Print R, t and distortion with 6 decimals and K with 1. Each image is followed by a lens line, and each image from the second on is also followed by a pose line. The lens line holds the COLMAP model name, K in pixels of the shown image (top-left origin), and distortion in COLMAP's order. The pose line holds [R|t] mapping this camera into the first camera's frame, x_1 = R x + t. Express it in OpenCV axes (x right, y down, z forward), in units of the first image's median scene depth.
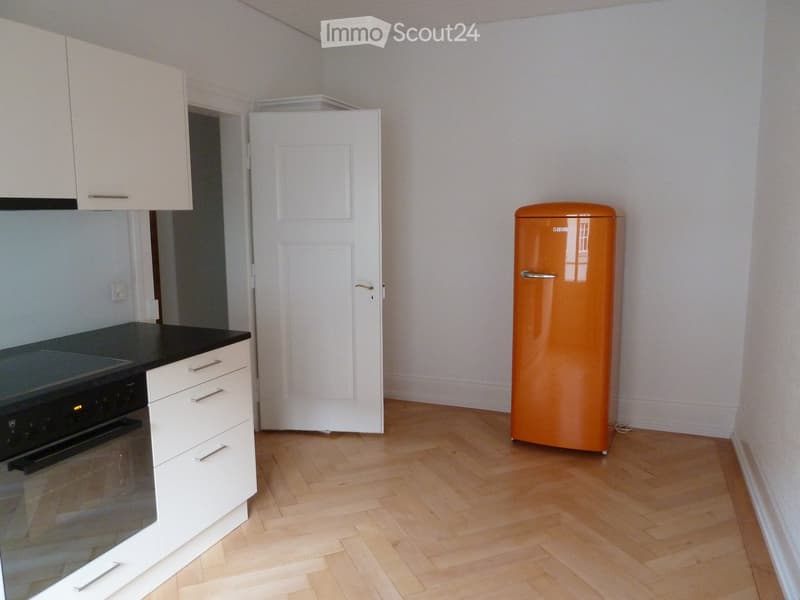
lens RADIAL K [[601.9, 0, 402.9], [0, 601.9, 302.0], [0, 0, 1]] dist [-0.018826, -0.007840]
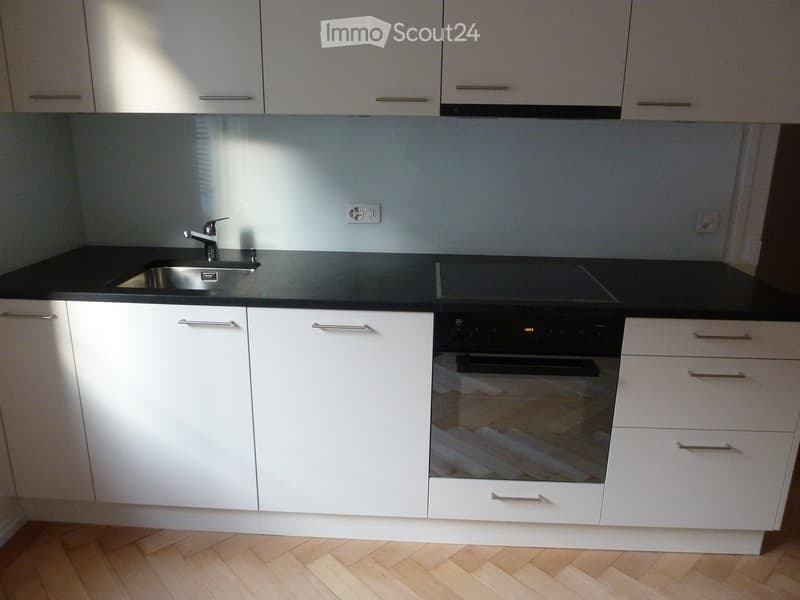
lens RADIAL K [[601.9, 0, 400.1], [0, 601.9, 298.5], [0, 0, 1]] dist [-0.018826, -0.007840]
pose [[0.345366, 0.273748, -0.897655, 0.201987], [-0.155019, 0.960012, 0.233122, -0.054833], [0.925576, 0.058641, 0.373992, 0.376537]]
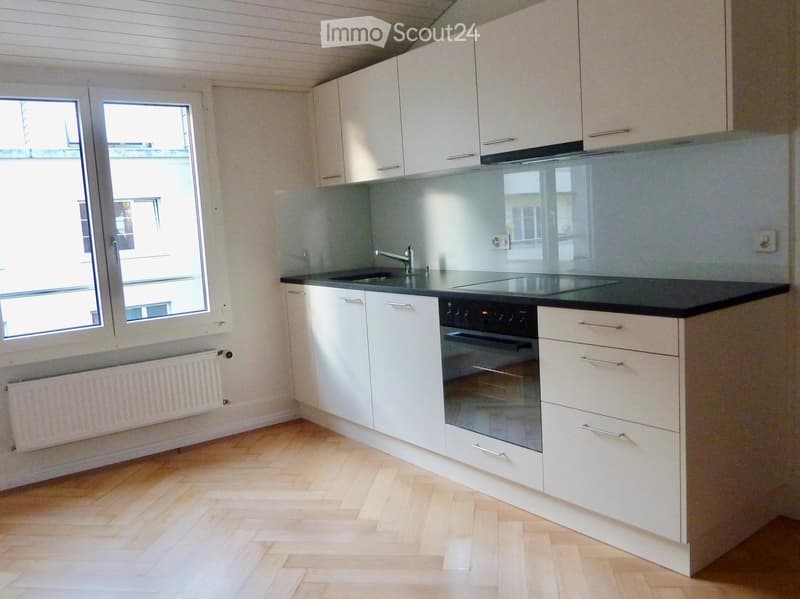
lens RADIAL K [[681.6, 0, 401.3], [0, 681.6, 296.7], [0, 0, 1]] dist [-0.001478, -0.005161]
pose [[-0.494826, 0.139709, -0.857688, 0.681117], [-0.063896, 0.978471, 0.196247, -0.114054], [0.866640, 0.151911, -0.475246, 1.305349]]
